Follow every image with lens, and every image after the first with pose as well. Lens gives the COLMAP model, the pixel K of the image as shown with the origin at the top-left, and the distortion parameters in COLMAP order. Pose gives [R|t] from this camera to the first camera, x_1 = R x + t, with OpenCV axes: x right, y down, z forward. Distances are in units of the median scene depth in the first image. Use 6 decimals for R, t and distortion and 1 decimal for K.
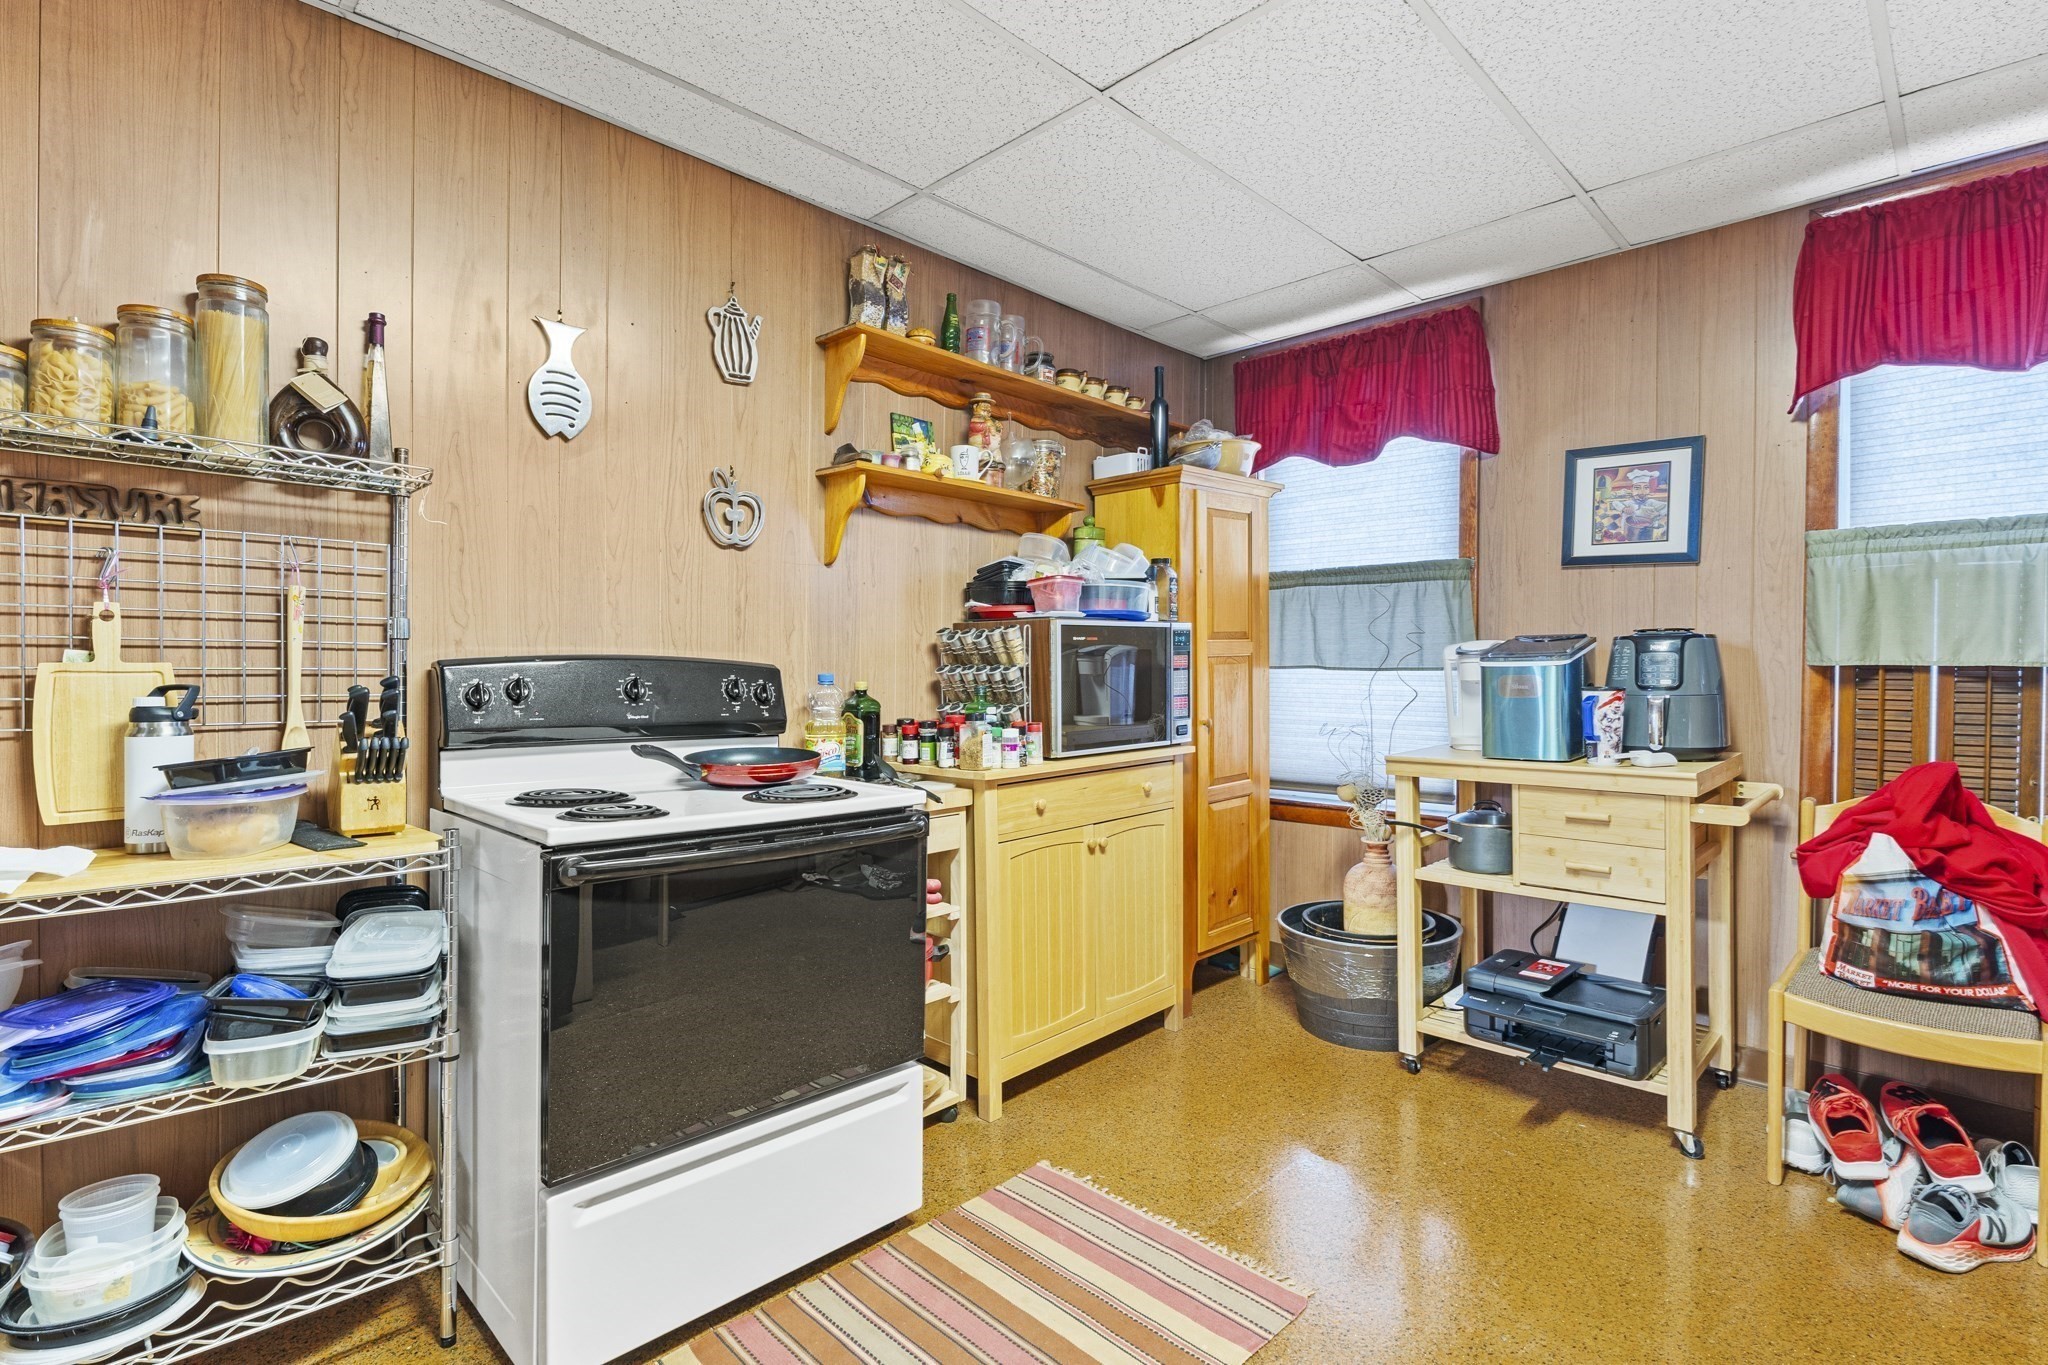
lens RADIAL K [[984.4, 0, 1018.9], [0, 984.4, 673.2], [0, 0, 1]] dist [-0.005118, -0.002347]
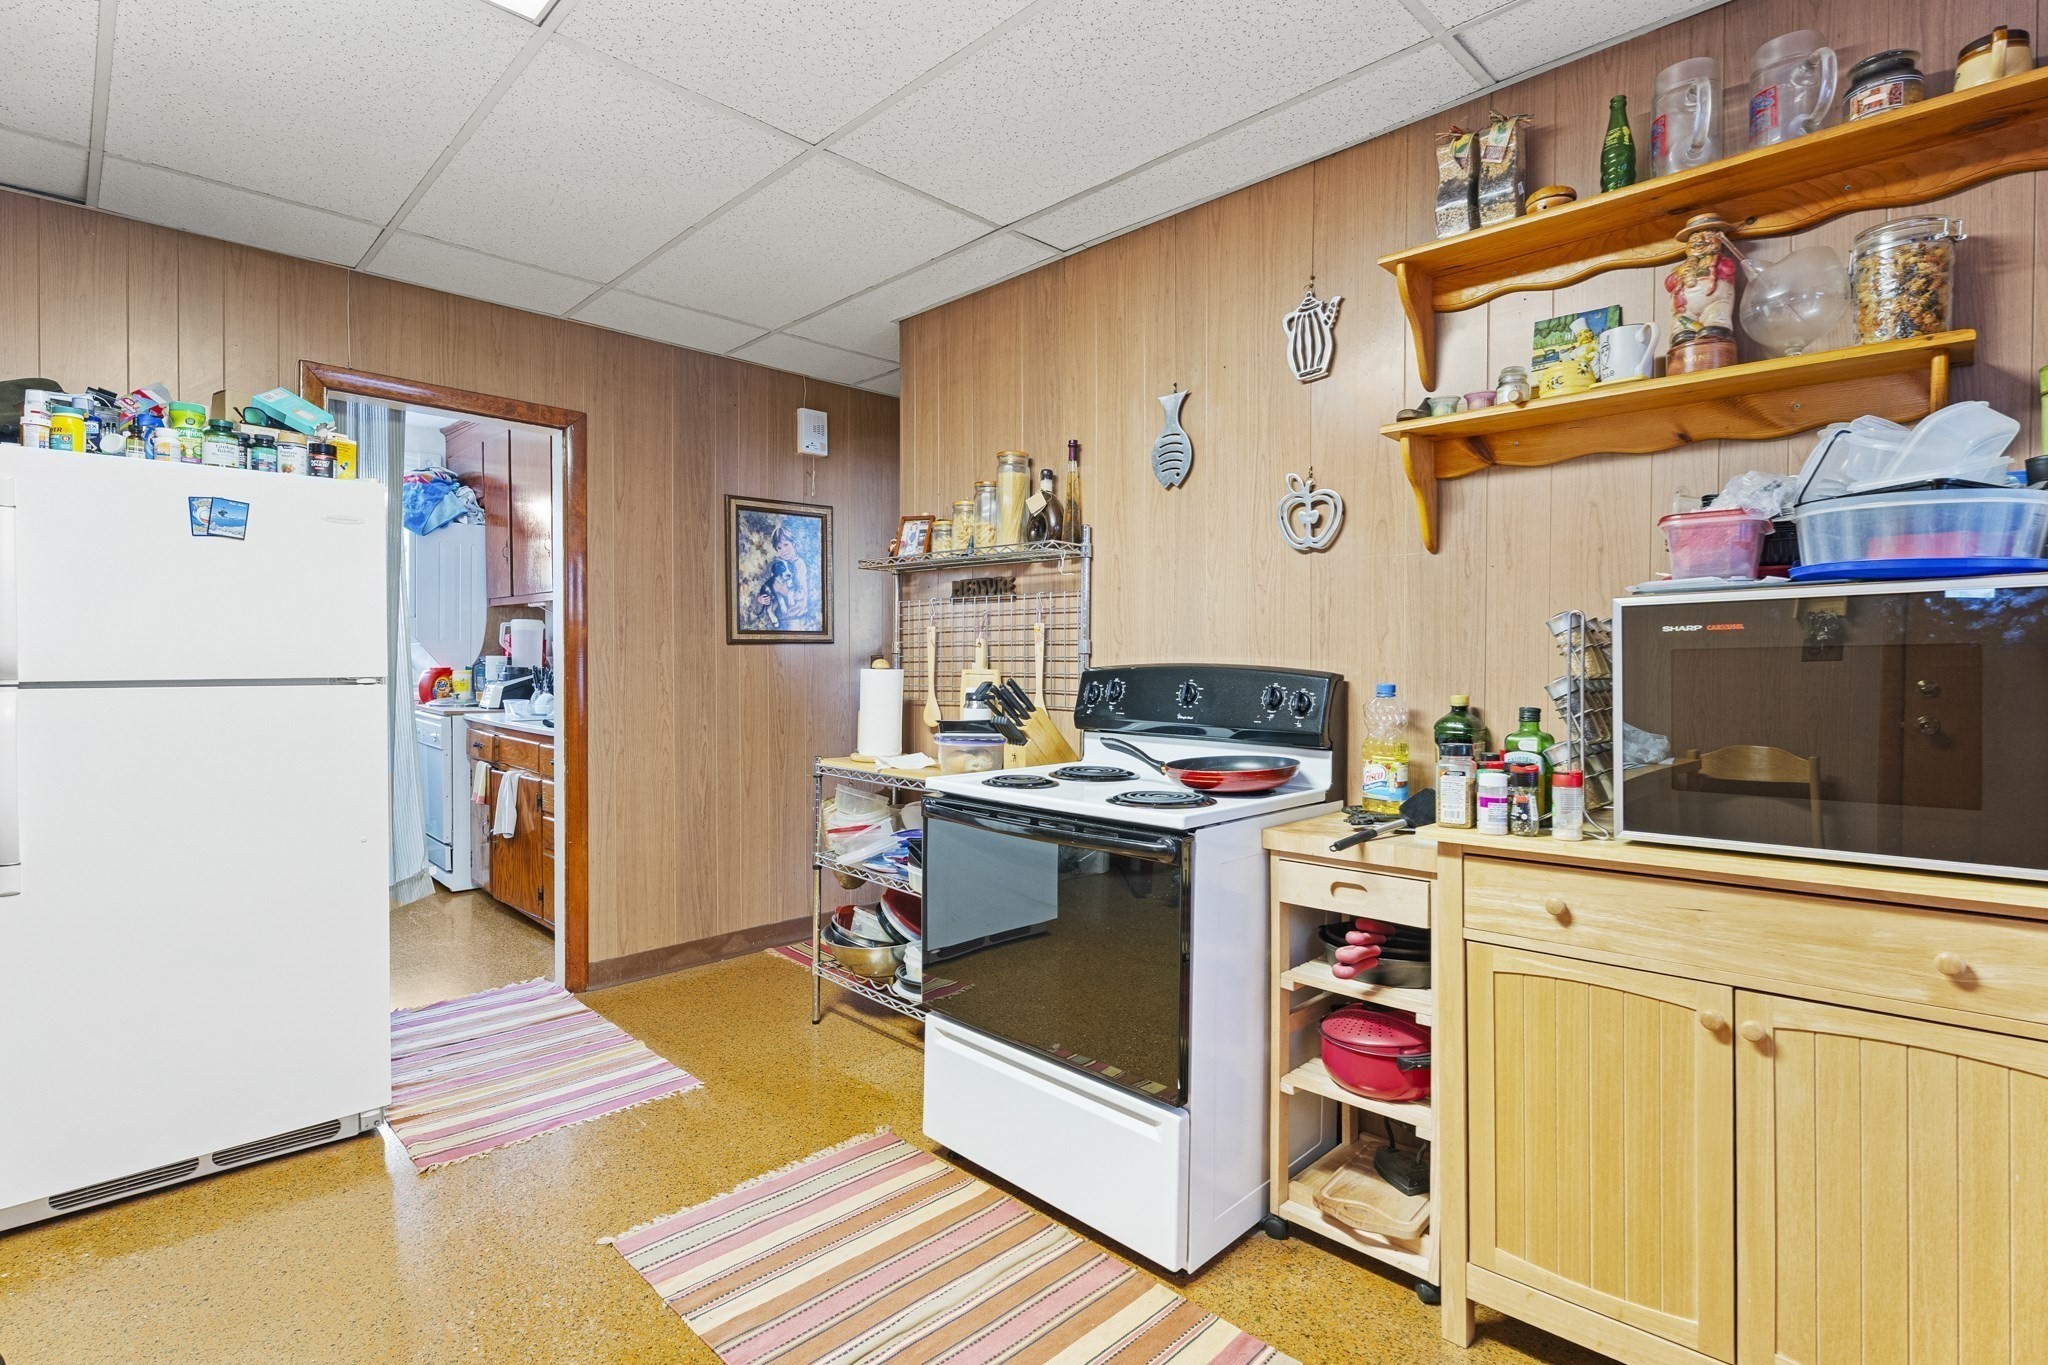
lens RADIAL K [[984.4, 0, 1018.9], [0, 984.4, 671.7], [0, 0, 1]] dist [-0.005118, -0.002347]
pose [[-0.005941, 0.009423, -0.999938, 0.670037], [-0.007006, 0.999931, 0.009464, -0.016376], [0.999958, 0.007062, -0.005875, 0.712051]]
